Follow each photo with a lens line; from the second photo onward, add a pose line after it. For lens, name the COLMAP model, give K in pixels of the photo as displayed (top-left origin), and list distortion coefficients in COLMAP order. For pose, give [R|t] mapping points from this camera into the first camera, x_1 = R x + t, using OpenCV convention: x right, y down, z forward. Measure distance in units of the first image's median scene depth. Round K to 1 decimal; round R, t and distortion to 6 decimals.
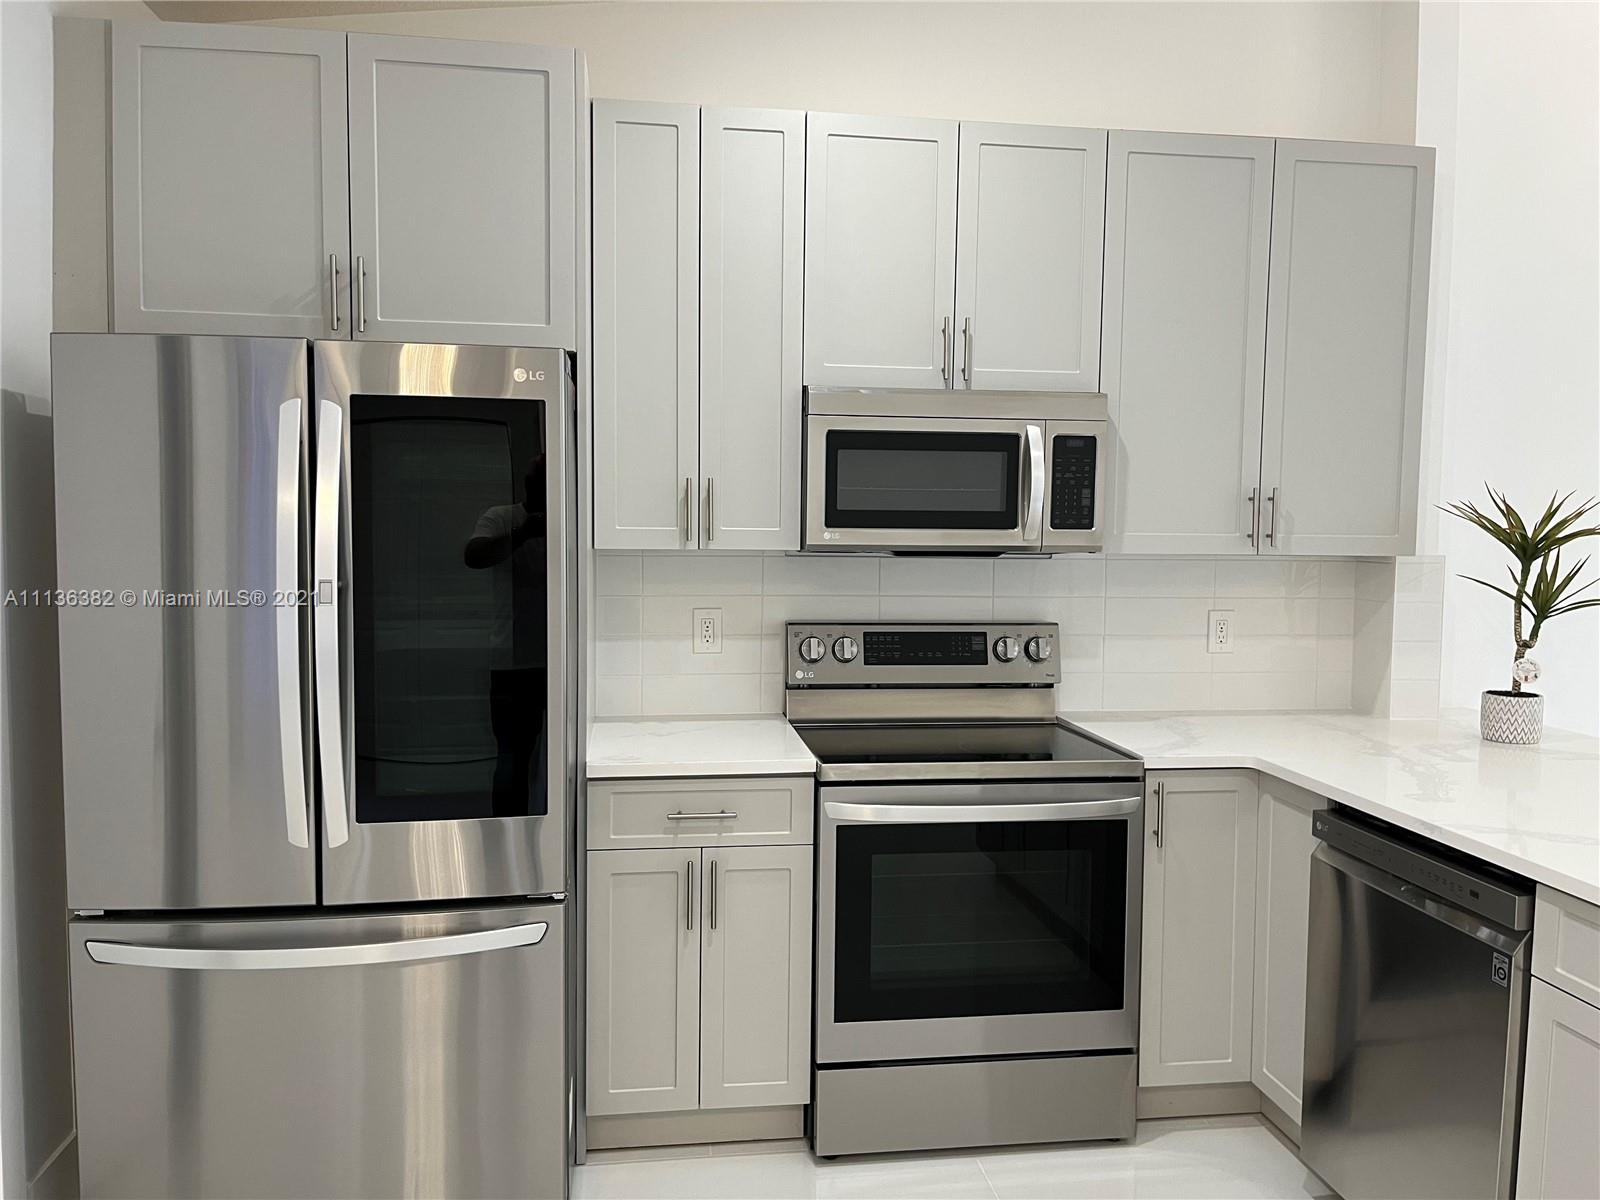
lens RADIAL K [[1215.8, 0, 800.0], [0, 1215.8, 600.0], [0, 0, 1]] dist [0.024148, -0.004076]
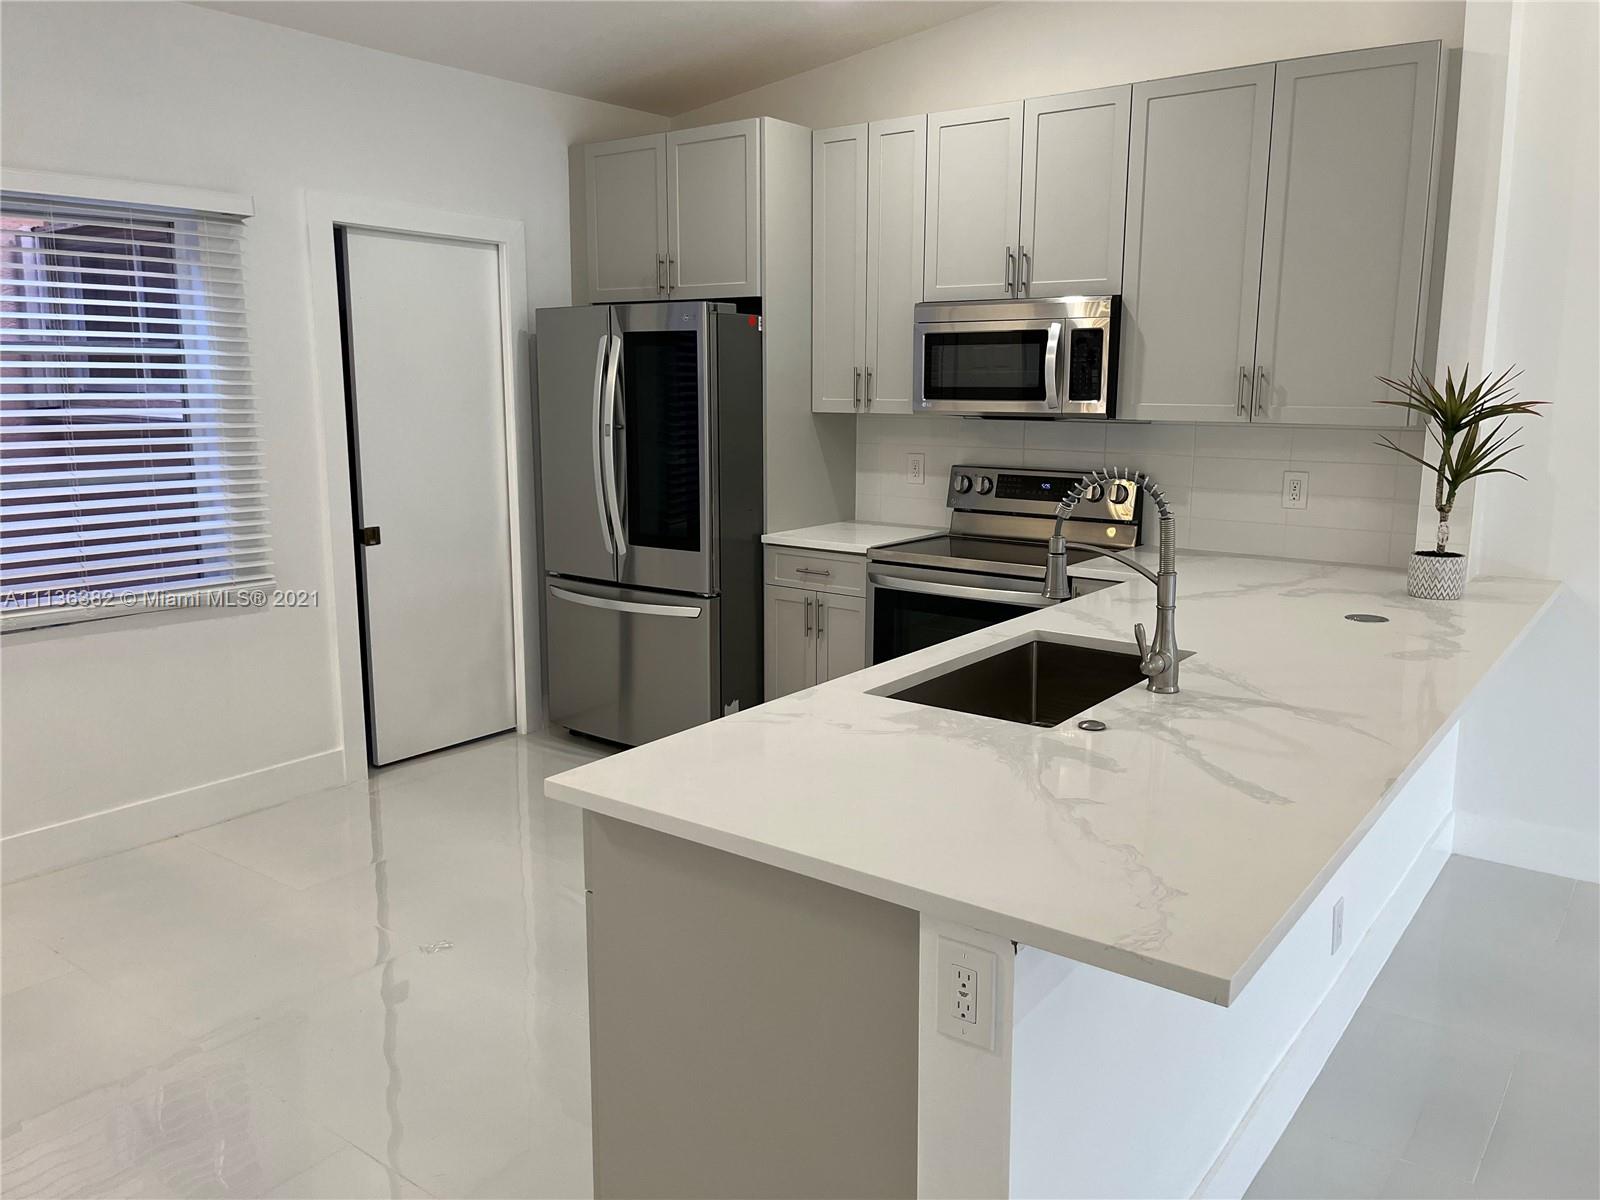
lens RADIAL K [[1215.8, 0, 800.0], [0, 1215.8, 600.0], [0, 0, 1]] dist [0.024148, -0.004076]
pose [[0.703466, 0.118905, -0.700712, 0.971853], [-0.045663, 0.991430, 0.122395, 0.009852], [0.709260, -0.054104, 0.702867, -0.176588]]
